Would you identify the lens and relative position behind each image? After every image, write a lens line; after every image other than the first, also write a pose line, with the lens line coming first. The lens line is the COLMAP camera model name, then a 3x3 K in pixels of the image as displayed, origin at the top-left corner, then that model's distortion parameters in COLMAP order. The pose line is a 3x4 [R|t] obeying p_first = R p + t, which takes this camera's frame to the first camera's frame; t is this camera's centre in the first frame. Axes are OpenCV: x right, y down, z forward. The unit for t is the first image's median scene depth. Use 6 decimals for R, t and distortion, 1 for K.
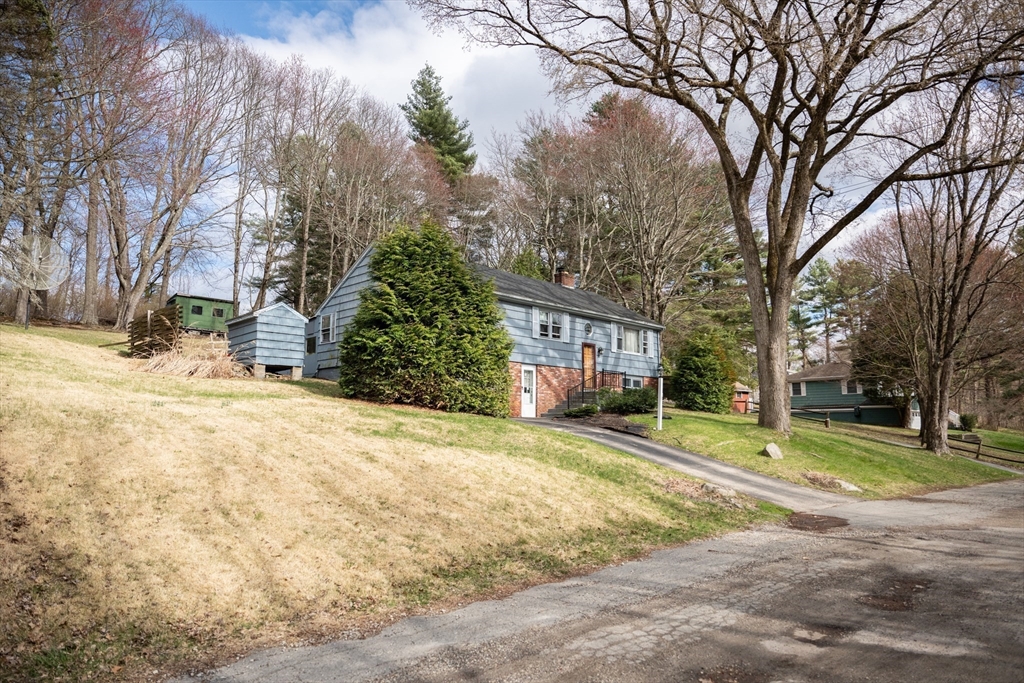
lens RADIAL K [[688.9, 0, 512.0], [0, 688.9, 341.5], [0, 0, 1]] dist [-0.003567, 0.003123]
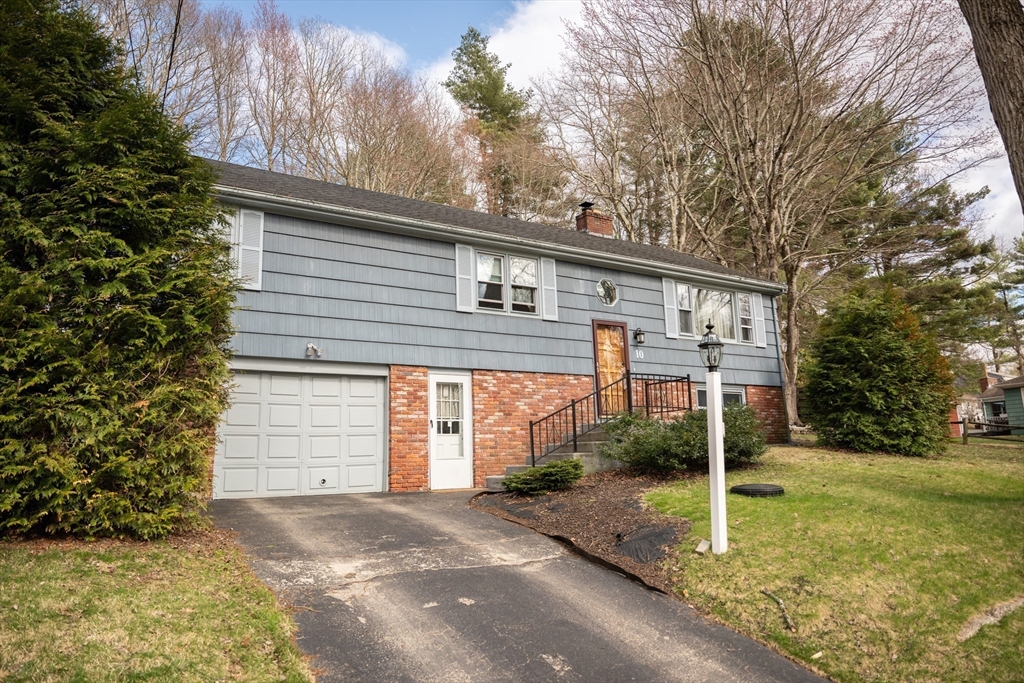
lens RADIAL K [[688.9, 0, 512.0], [0, 688.9, 341.5], [0, 0, 1]] dist [-0.003567, 0.003123]
pose [[0.974023, -0.075053, -0.213649, 0.163566], [0.065545, 0.996532, -0.051254, 0.041185], [0.216755, 0.035920, 0.975565, 0.576964]]
